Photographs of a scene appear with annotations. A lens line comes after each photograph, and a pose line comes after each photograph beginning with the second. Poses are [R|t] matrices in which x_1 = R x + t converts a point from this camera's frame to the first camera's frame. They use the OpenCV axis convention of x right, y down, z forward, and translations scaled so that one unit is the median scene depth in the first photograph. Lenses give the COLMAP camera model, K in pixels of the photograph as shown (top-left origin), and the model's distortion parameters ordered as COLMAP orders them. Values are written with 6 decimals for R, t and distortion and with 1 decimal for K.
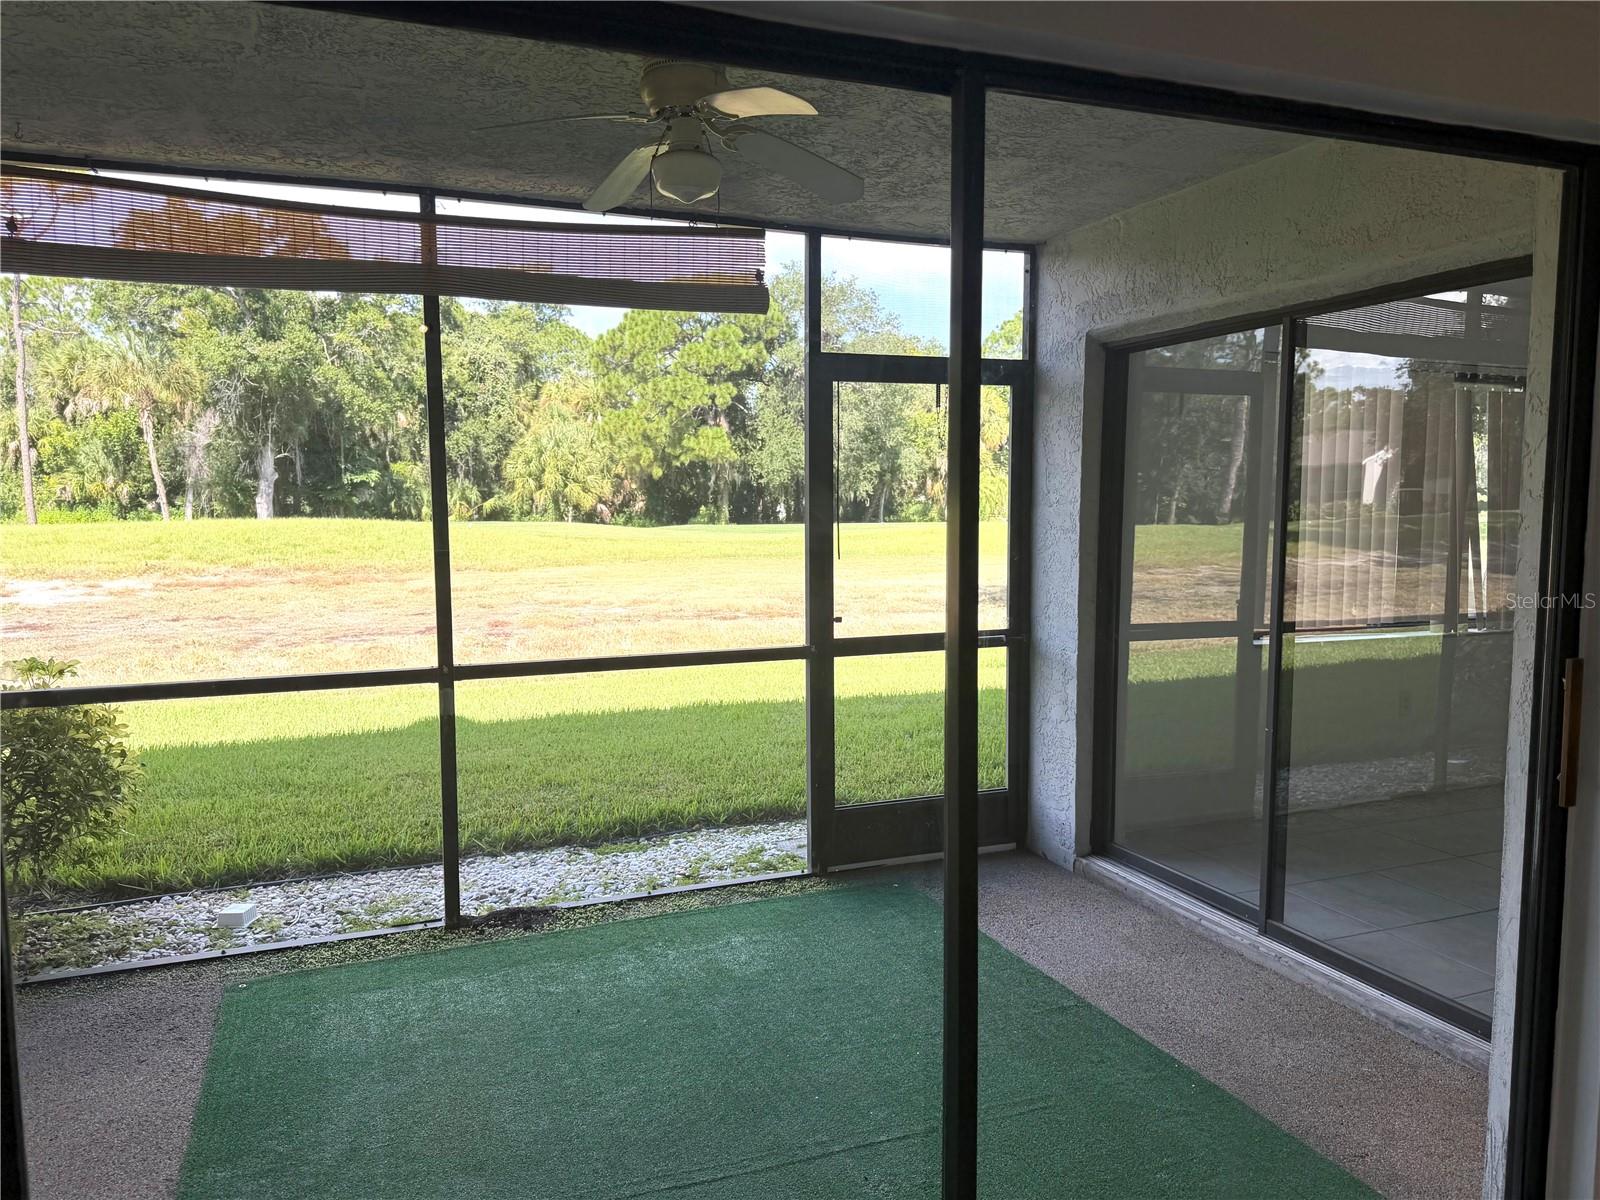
lens RADIAL K [[1123.7, 0, 795.9], [0, 1123.7, 592.0], [0, 0, 1]] dist [0.048814, -0.060536]
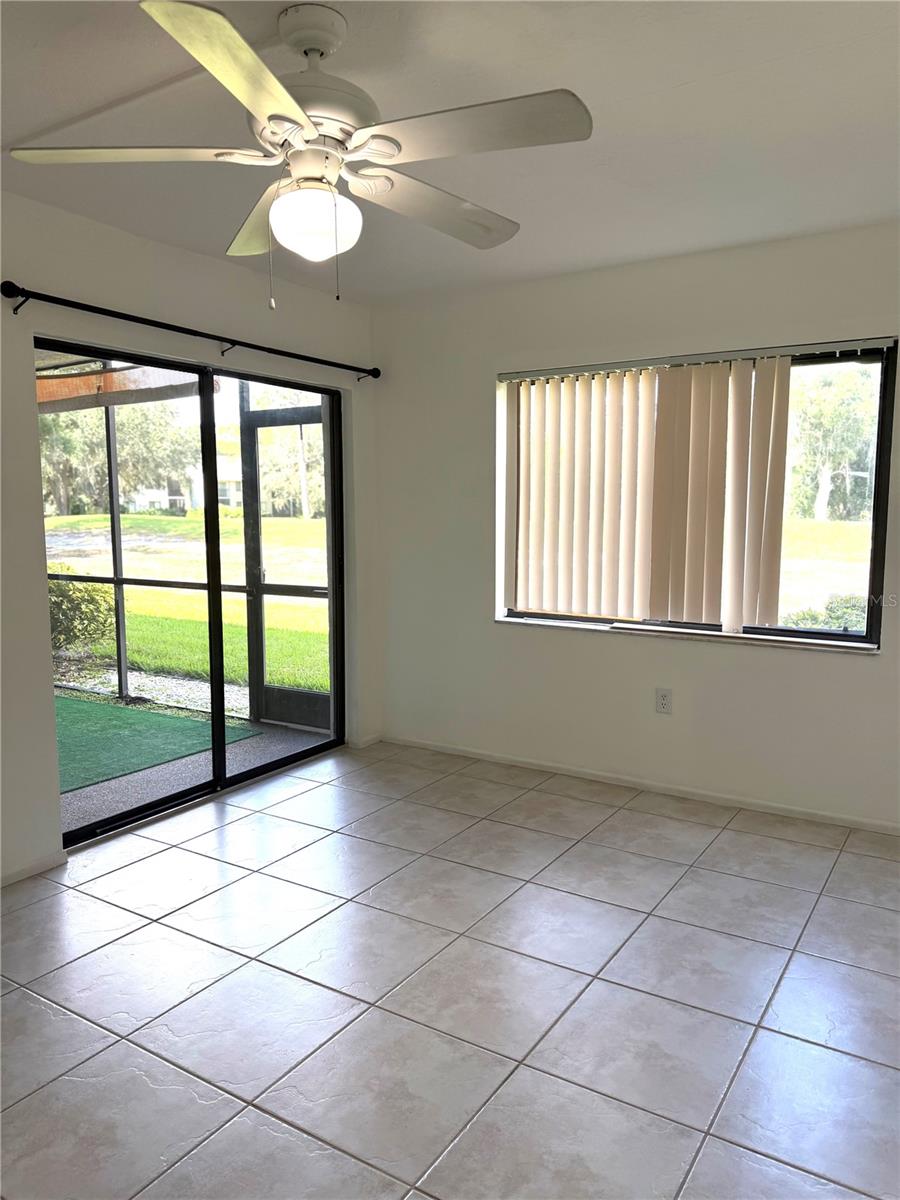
lens RADIAL K [[842.8, 0, 440.1], [0, 842.8, 592.1], [0, 0, 1]] dist [0.048814, -0.060536]
pose [[0.591424, 0.082548, -0.802125, 1.209097], [-0.066640, 0.996347, 0.053401, -0.030241], [0.803603, 0.021870, 0.594764, 0.470565]]
